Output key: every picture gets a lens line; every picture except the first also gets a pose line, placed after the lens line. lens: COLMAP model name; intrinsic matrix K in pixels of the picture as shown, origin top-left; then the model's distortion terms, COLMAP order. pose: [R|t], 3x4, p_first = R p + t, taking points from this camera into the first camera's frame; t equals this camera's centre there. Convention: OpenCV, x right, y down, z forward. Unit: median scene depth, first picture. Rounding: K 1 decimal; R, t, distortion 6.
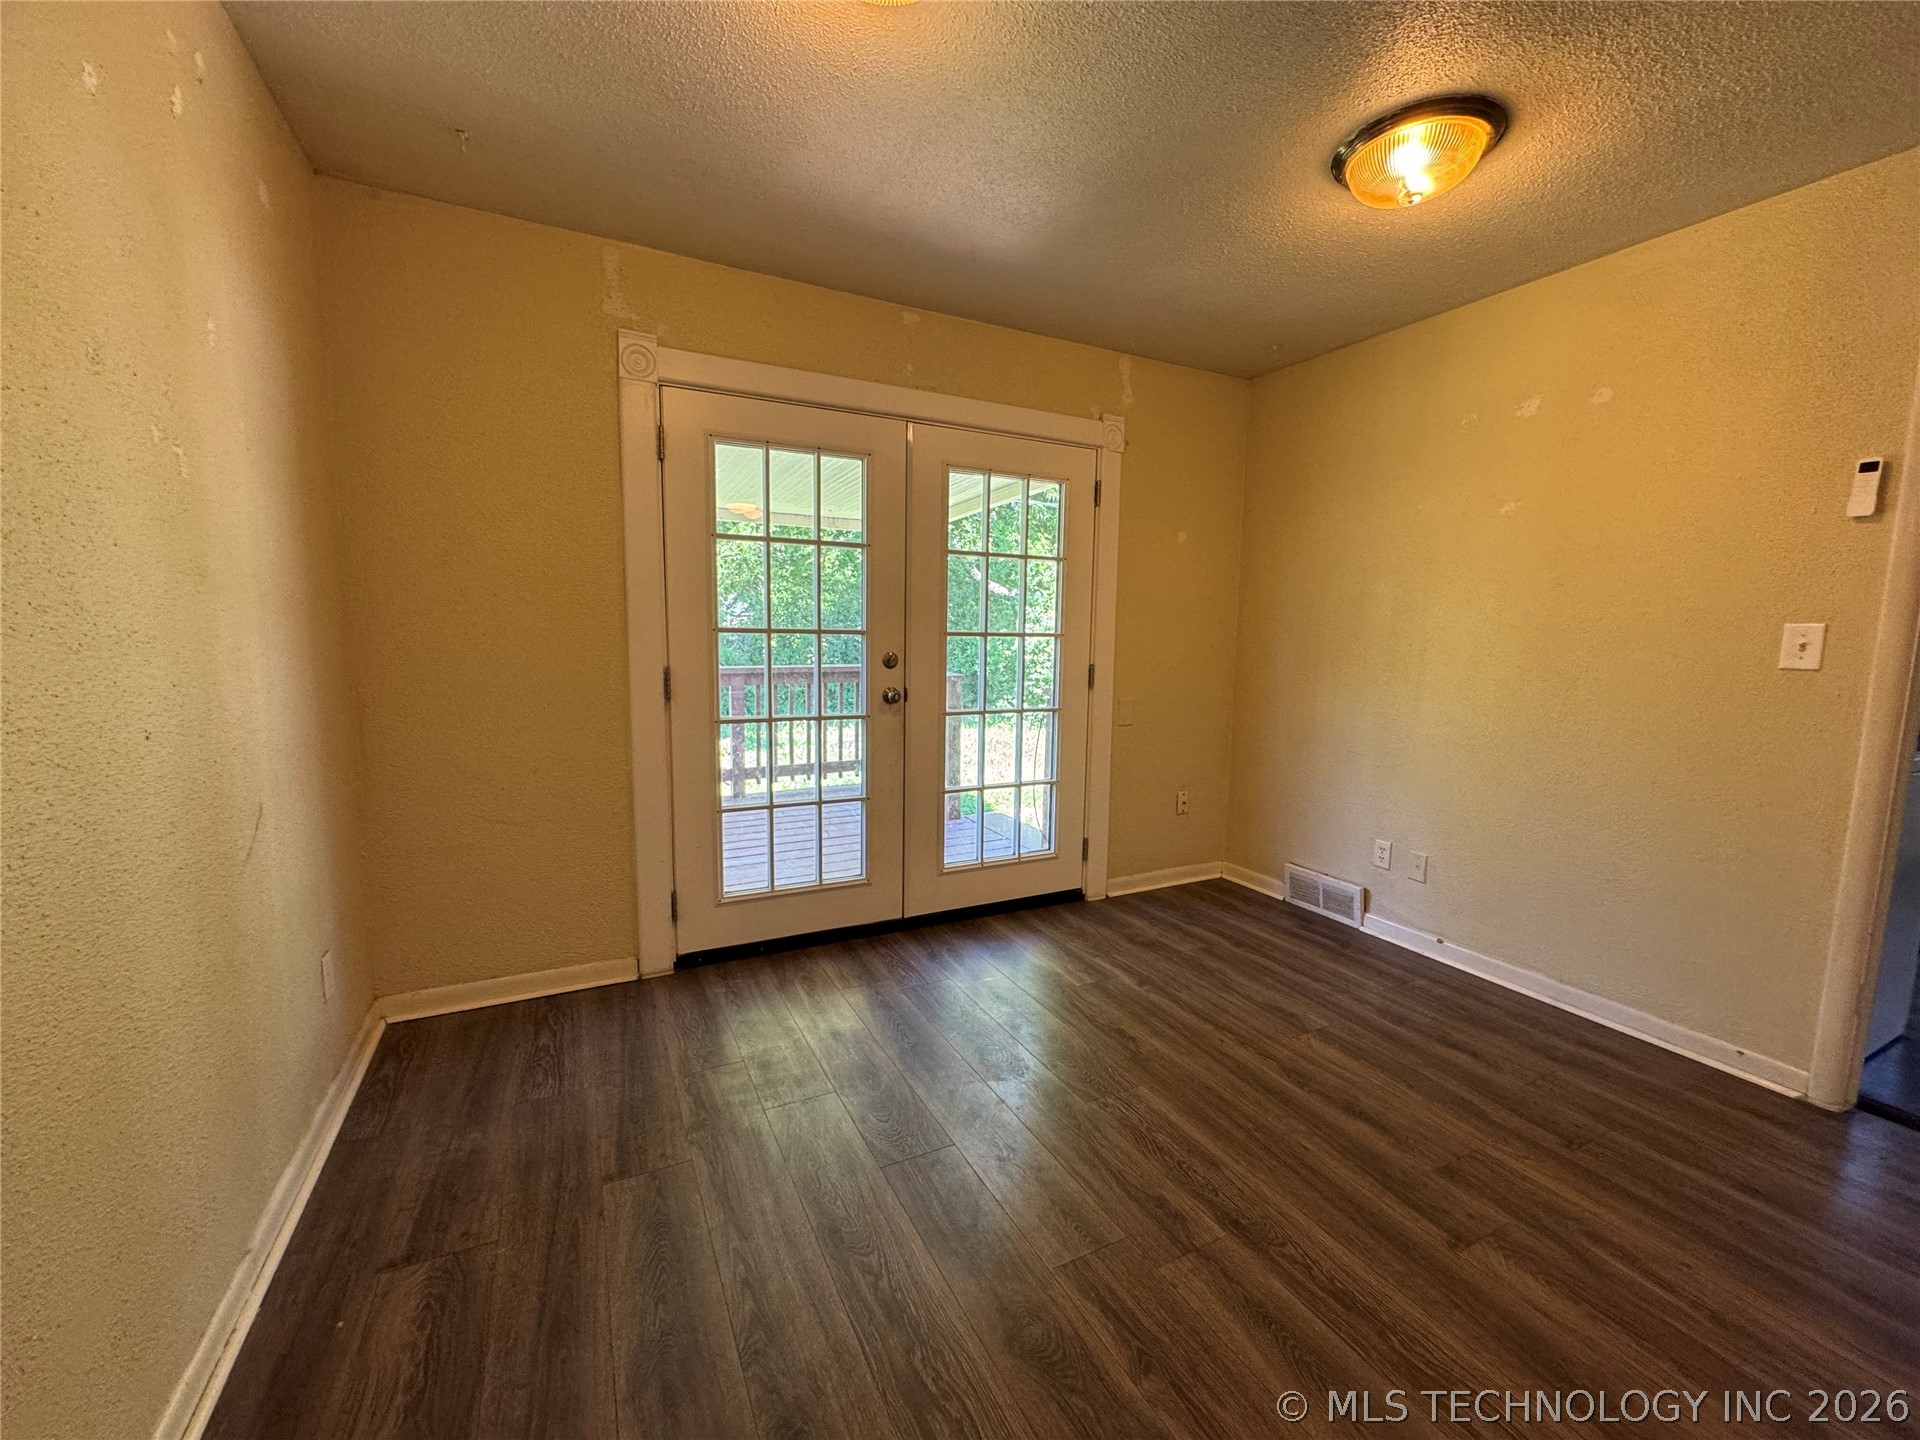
lens RADIAL K [[769.4, 0, 971.4], [0, 769.4, 735.1], [0, 0, 1]] dist [-0.006235, 0.001515]
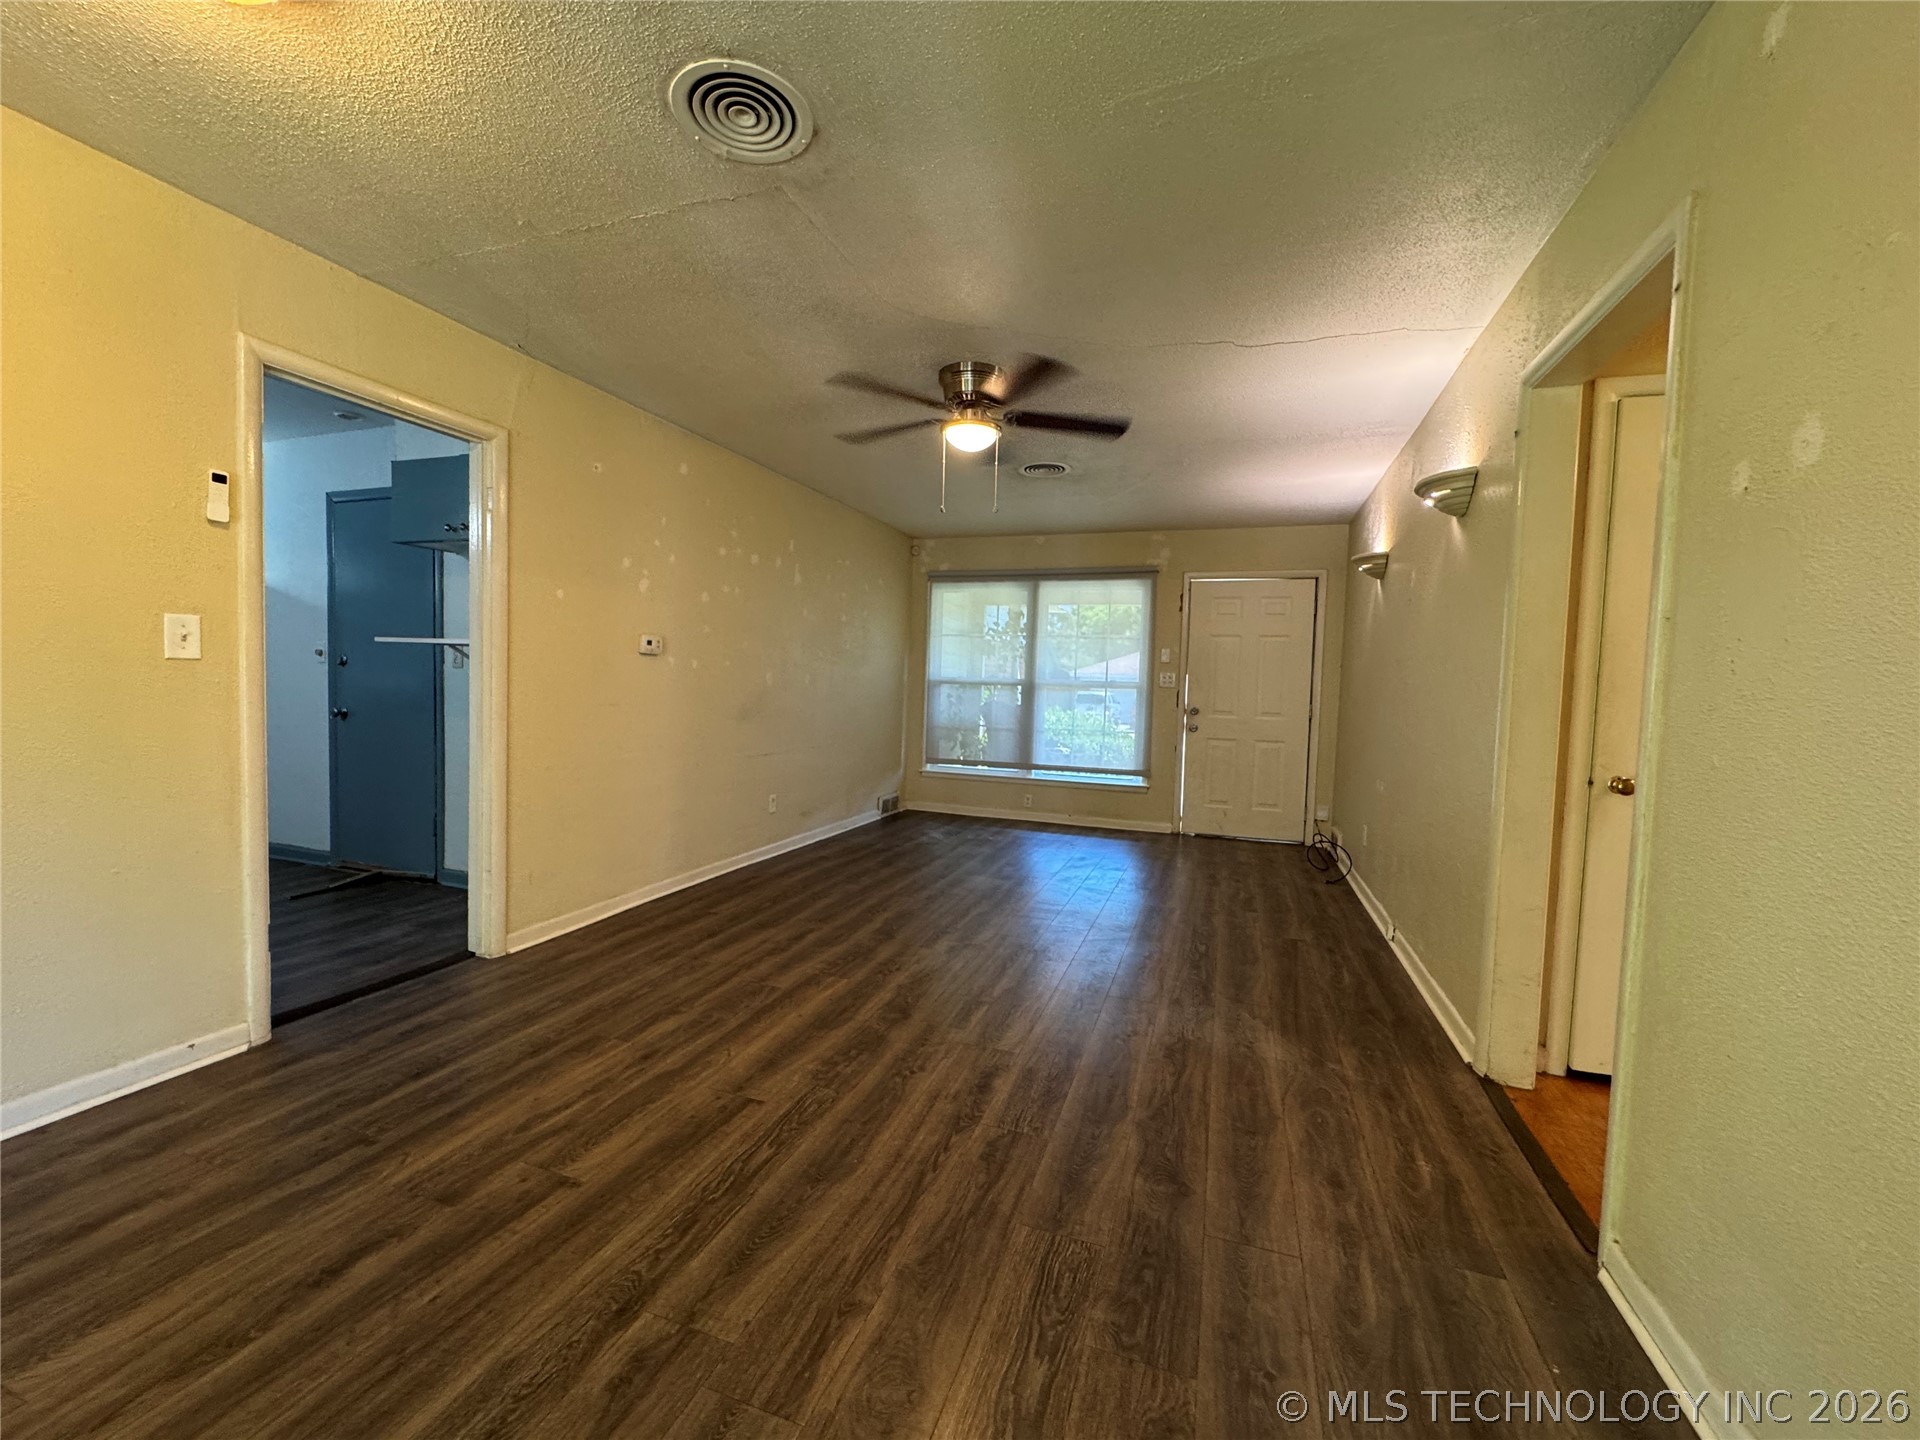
lens RADIAL K [[769.4, 0, 947.8], [0, 769.4, 734.8], [0, 0, 1]] dist [-0.006235, 0.001515]
pose [[-0.665779, -0.091726, 0.740489, -0.336148], [0.062573, 0.982055, 0.177910, -0.093784], [-0.743521, 0.164783, -0.648092, 0.822854]]
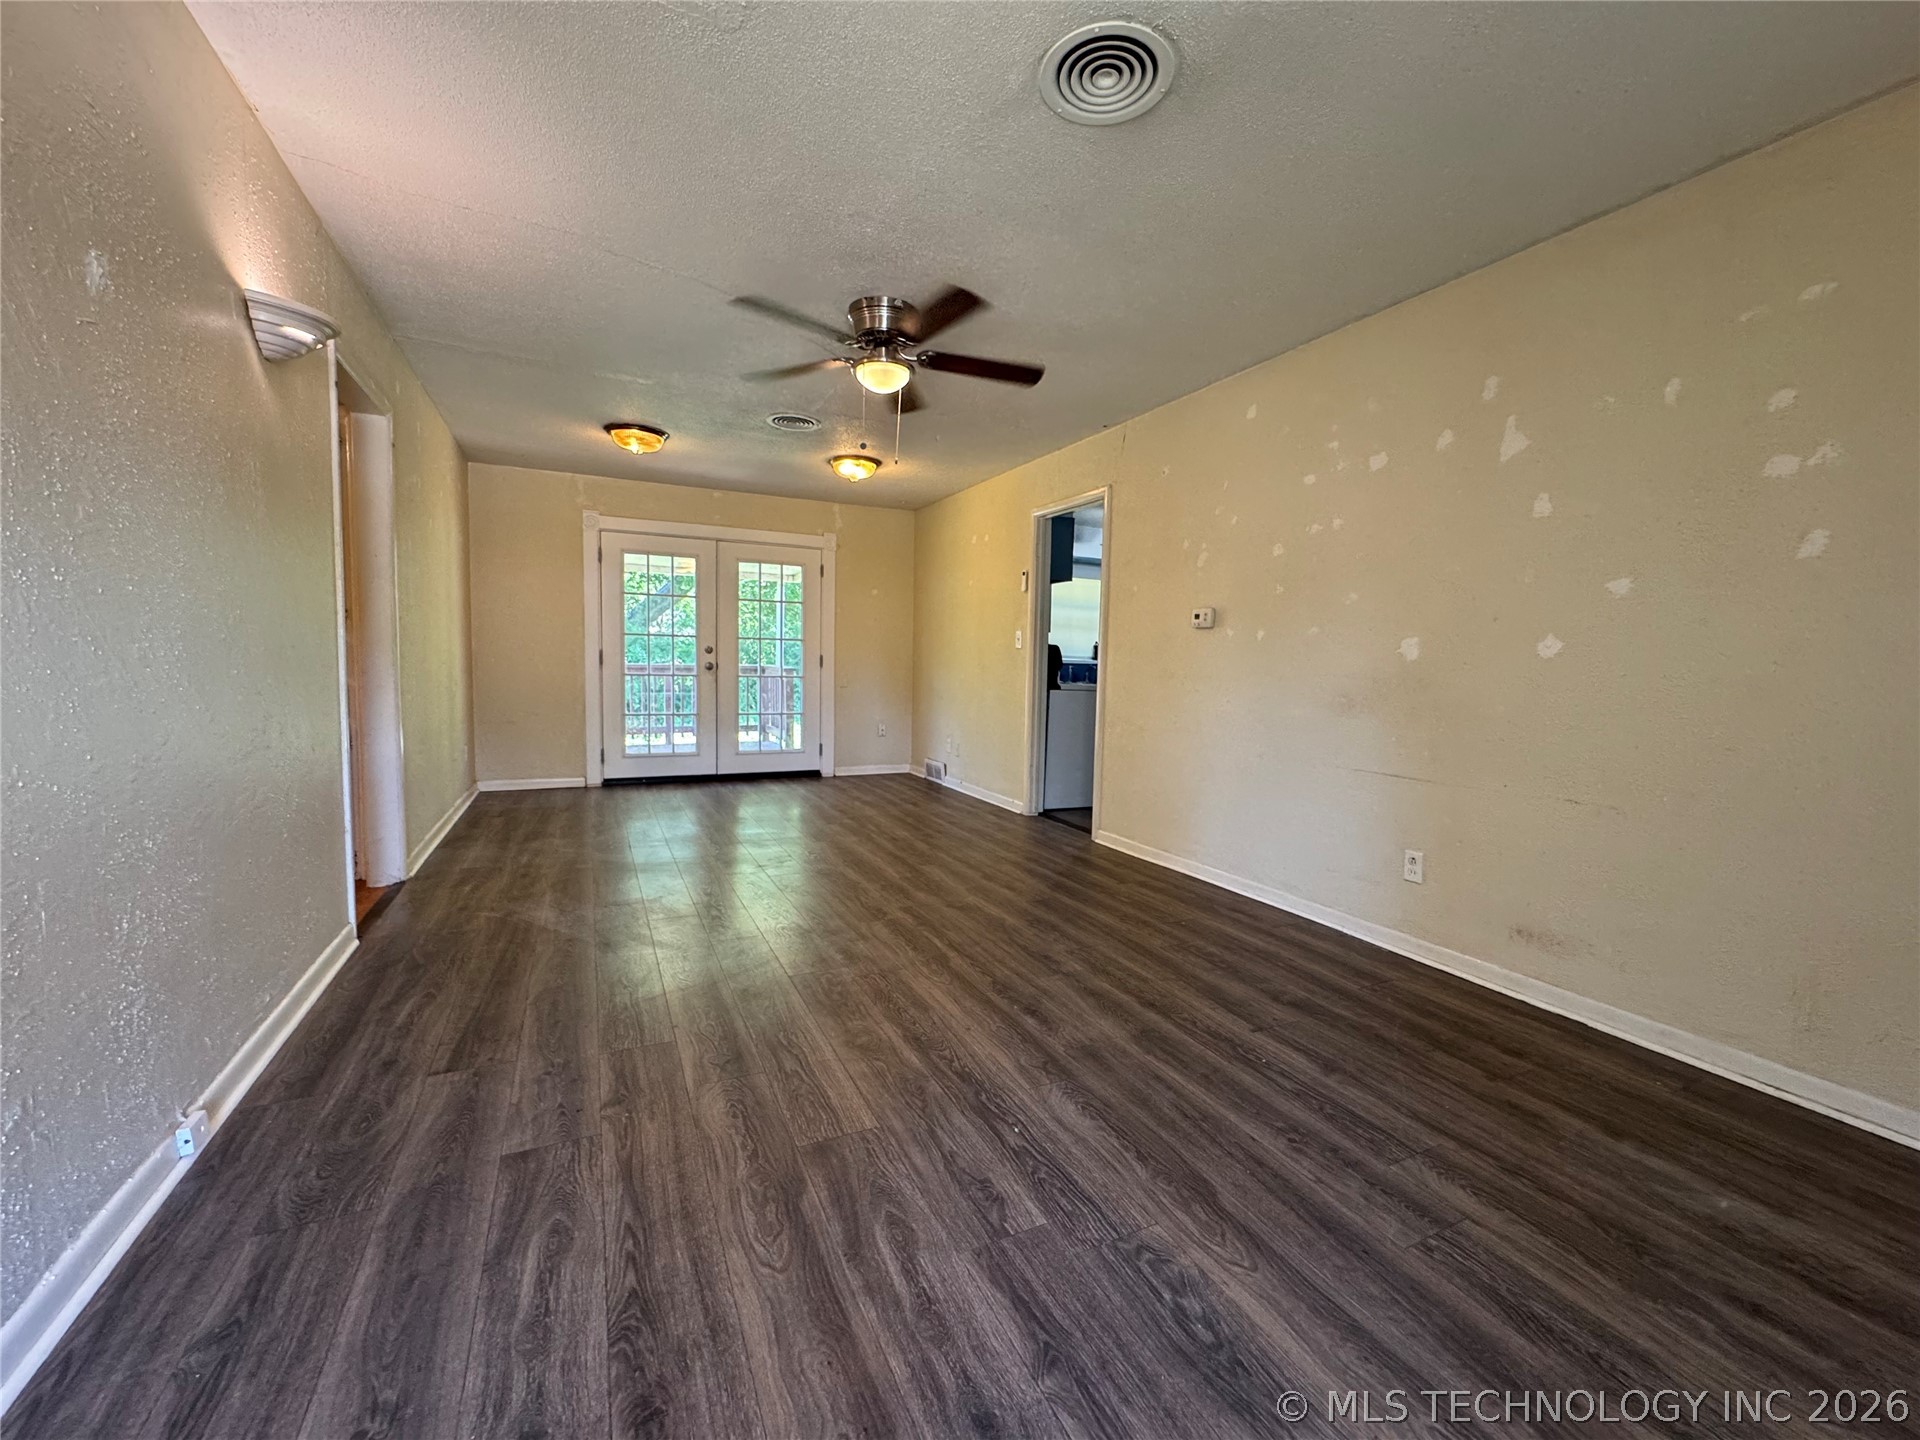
lens RADIAL K [[769.4, 0, 966.3], [0, 769.4, 733.5], [0, 0, 1]] dist [-0.006235, 0.001515]
pose [[0.999420, 0.008096, -0.033077, 0.793274], [-0.009679, 0.998801, -0.047992, 0.269986], [0.032649, 0.048284, 0.998300, -1.279841]]
